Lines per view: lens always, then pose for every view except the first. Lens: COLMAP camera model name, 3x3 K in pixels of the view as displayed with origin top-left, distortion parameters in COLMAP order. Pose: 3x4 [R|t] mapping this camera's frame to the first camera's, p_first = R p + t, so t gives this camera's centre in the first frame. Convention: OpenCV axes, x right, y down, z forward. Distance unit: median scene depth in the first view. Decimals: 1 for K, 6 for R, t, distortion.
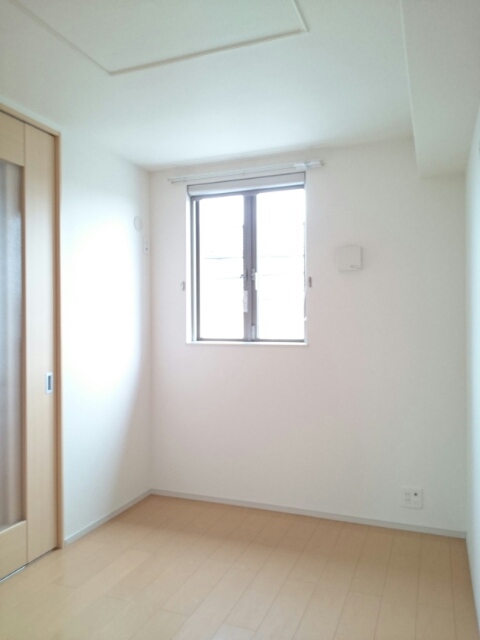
lens RADIAL K [[513.5, 0, 240.0], [0, 513.5, 320.0], [0, 0, 1]] dist [0.004631, -0.001670]
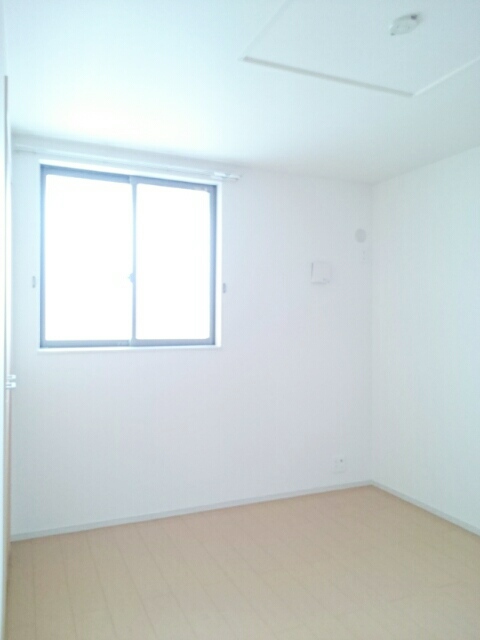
lens RADIAL K [[523.8, 0, 240.0], [0, 523.8, 331.6], [0, 0, 1]] dist [-0.002007, -0.001457]
pose [[0.693044, -0.013799, 0.720763, -0.627134], [-0.002730, 0.999759, 0.021765, -0.007868], [-0.720890, -0.017052, 0.692840, 0.233252]]
